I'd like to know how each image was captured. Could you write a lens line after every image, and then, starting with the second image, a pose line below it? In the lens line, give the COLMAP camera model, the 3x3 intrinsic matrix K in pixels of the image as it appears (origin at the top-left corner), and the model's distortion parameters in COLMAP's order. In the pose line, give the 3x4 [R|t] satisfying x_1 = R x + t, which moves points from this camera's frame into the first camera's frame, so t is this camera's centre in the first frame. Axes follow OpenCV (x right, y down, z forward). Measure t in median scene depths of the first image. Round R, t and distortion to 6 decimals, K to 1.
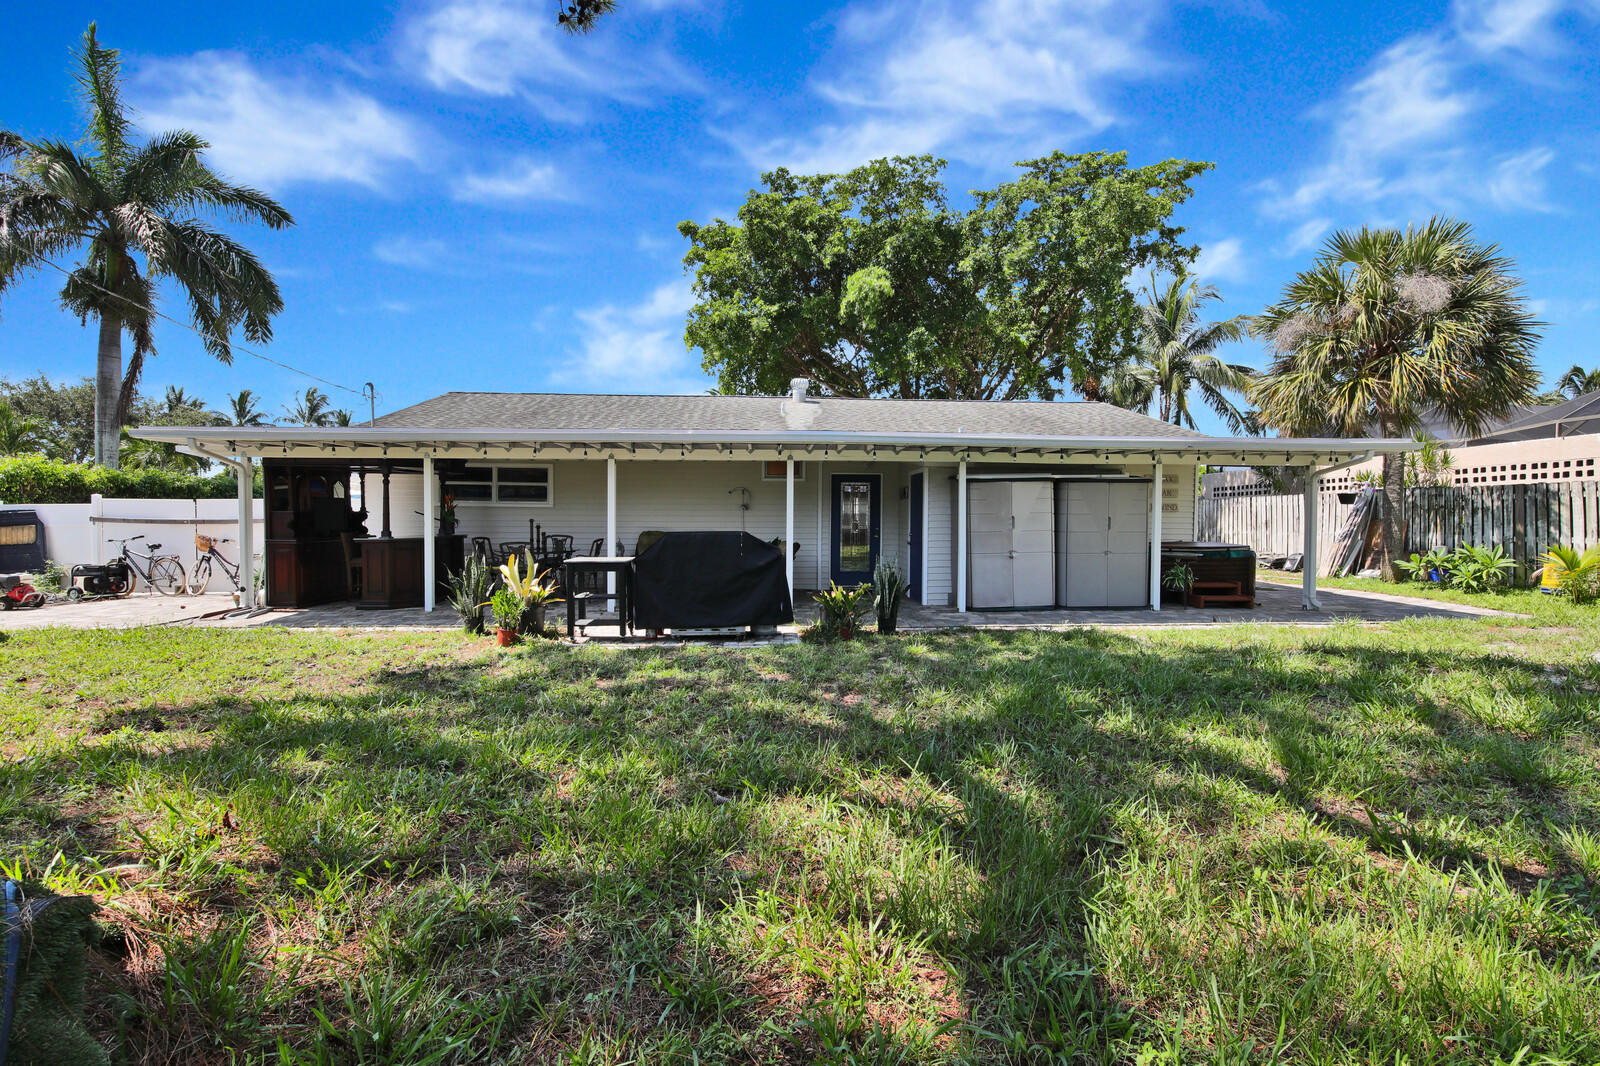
lens RADIAL K [[717.3, 0, 800.1], [0, 717.3, 525.7], [0, 0, 1]] dist [-0.009946, -0.000452]
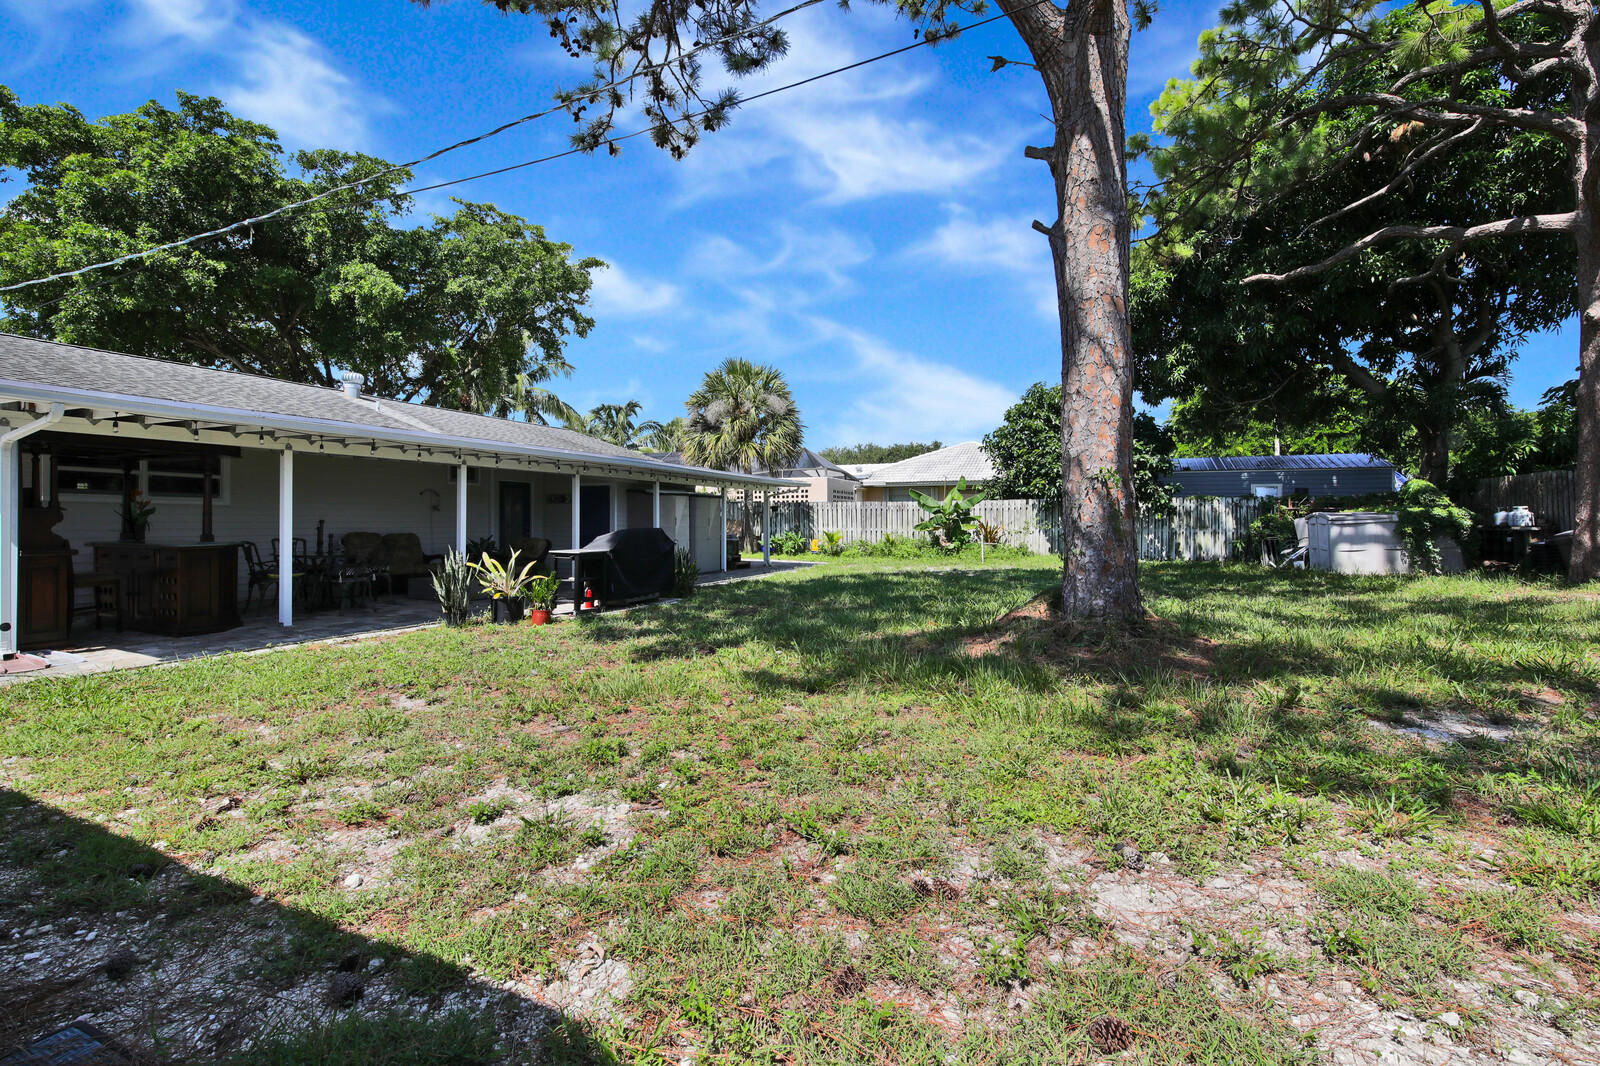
lens RADIAL K [[733.9, 0, 810.6], [0, 733.9, 515.4], [0, 0, 1]] dist [-0.012606, -0.005596]
pose [[0.427635, 0.003642, 0.903944, -0.819481], [0.008141, 0.999936, -0.007880, -0.002251], [-0.903915, 0.010729, 0.427578, 0.043662]]
